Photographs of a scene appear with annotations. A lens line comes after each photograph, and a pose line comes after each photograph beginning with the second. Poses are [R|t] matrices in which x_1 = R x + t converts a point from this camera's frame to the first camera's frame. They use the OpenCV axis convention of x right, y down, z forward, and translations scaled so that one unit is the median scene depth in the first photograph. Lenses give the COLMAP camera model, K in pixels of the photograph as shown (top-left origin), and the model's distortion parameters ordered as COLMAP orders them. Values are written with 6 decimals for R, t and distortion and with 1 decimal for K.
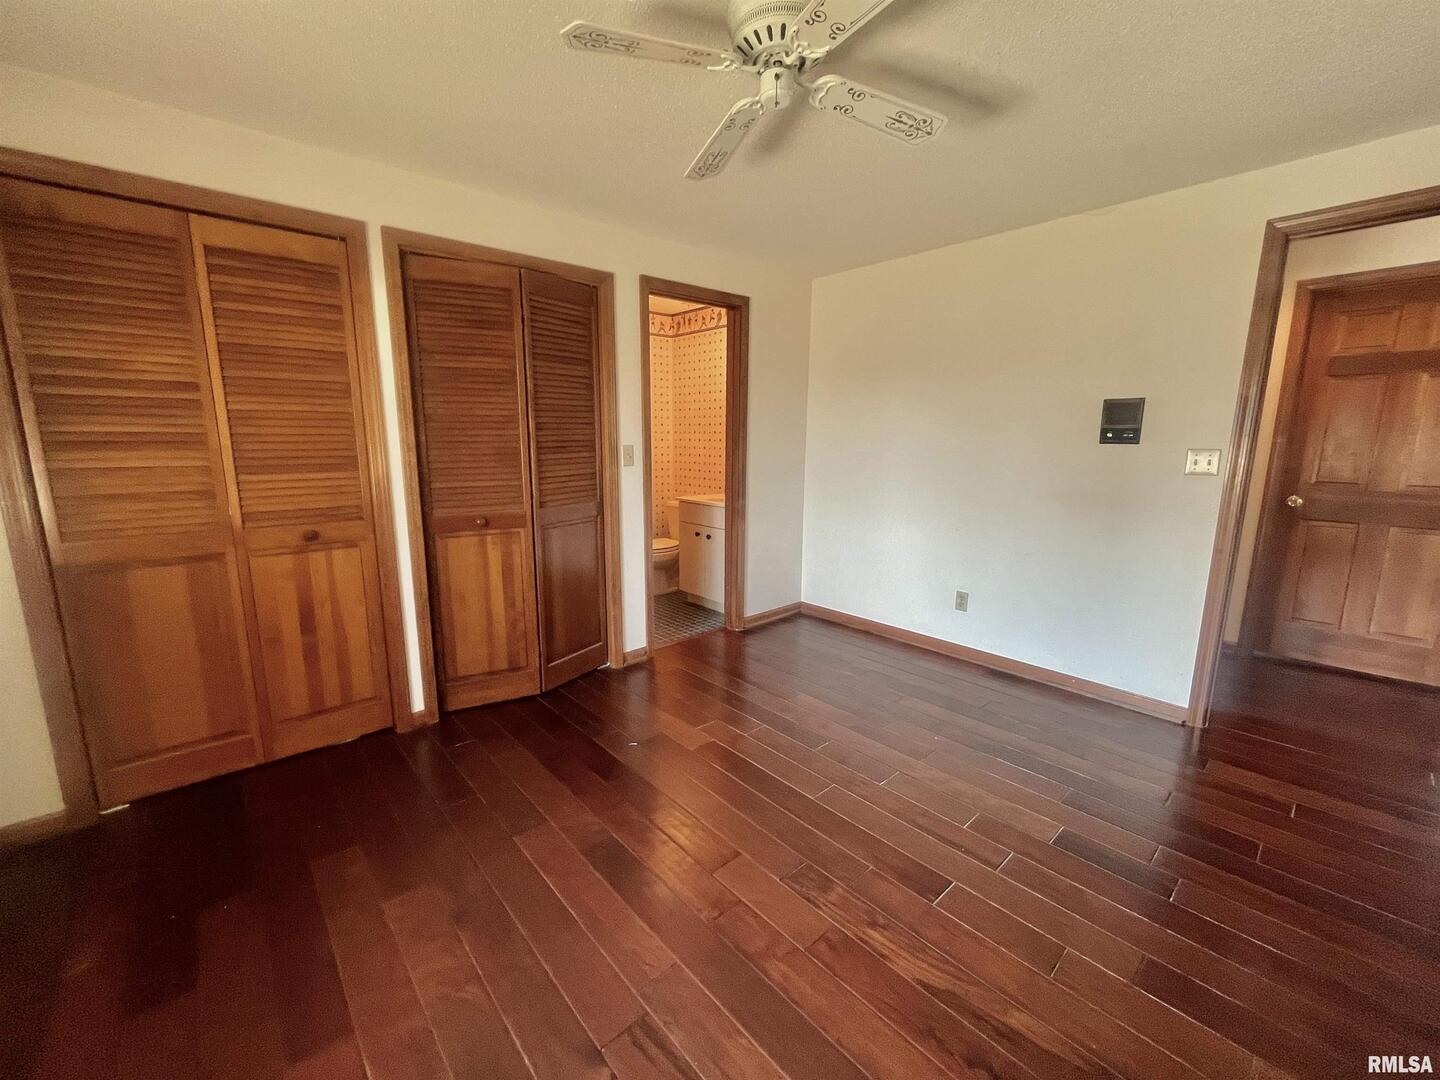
lens RADIAL K [[583.8, 0, 714.2], [0, 583.8, 542.5], [0, 0, 1]] dist [-0.002628, 0.000684]
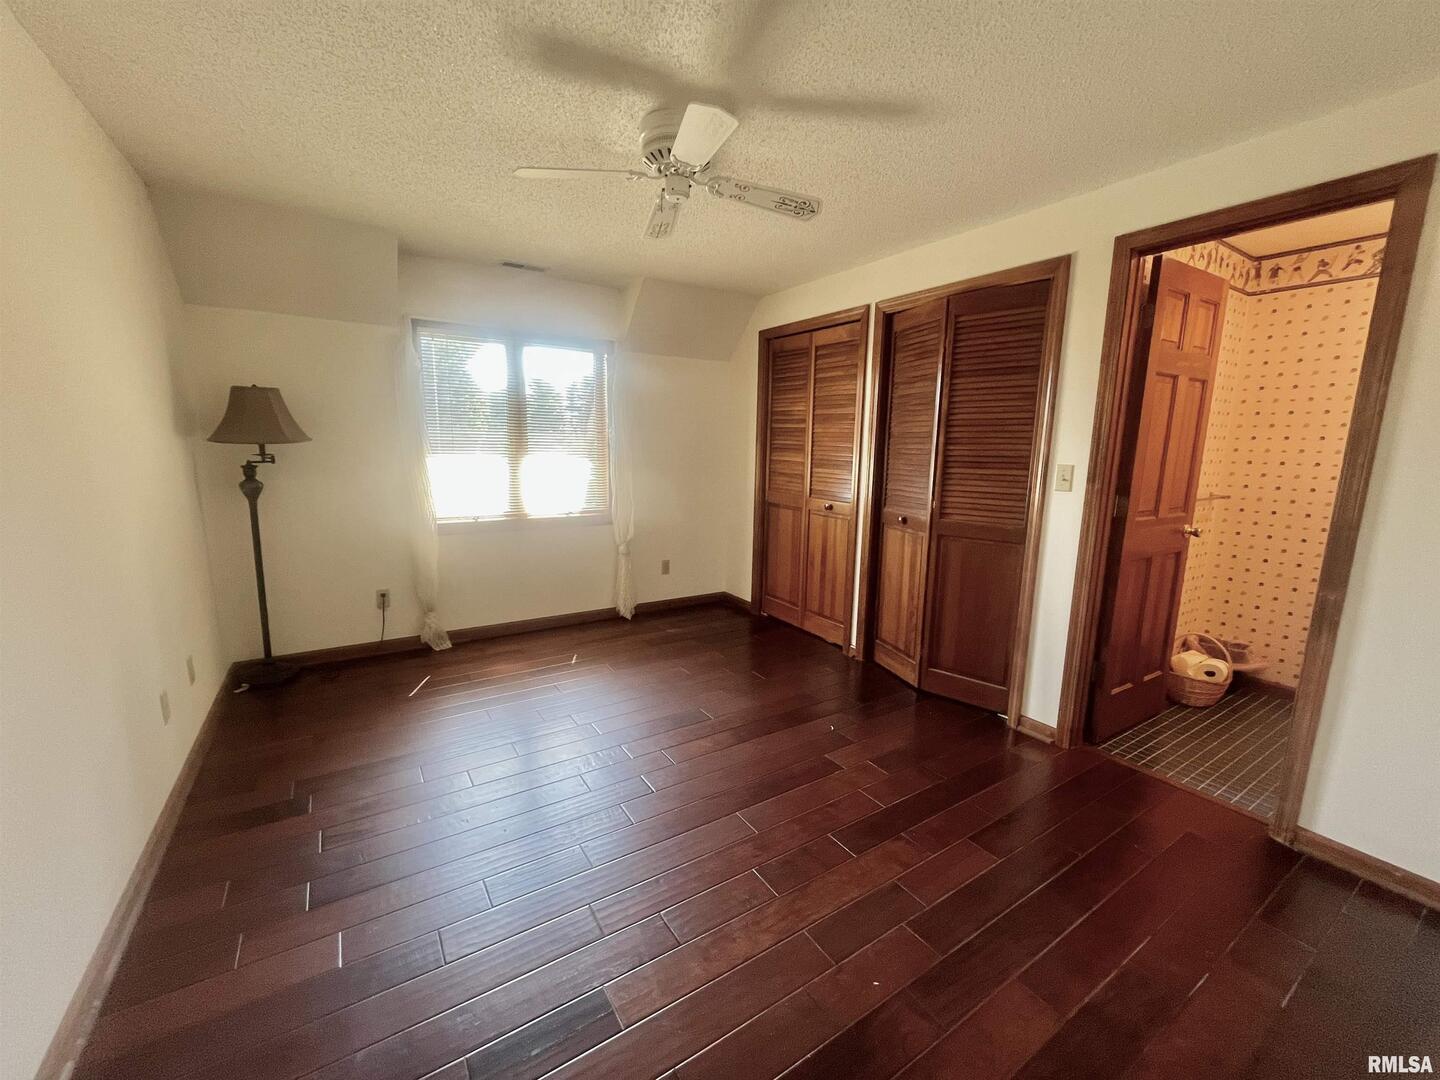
lens RADIAL K [[583.8, 0, 732.6], [0, 583.8, 537.4], [0, 0, 1]] dist [-0.002628, 0.000684]
pose [[-0.136568, 0.158338, -0.977895, 0.817051], [-0.196467, 0.963206, 0.183397, -0.150362], [0.970953, 0.217171, -0.100435, 0.775353]]
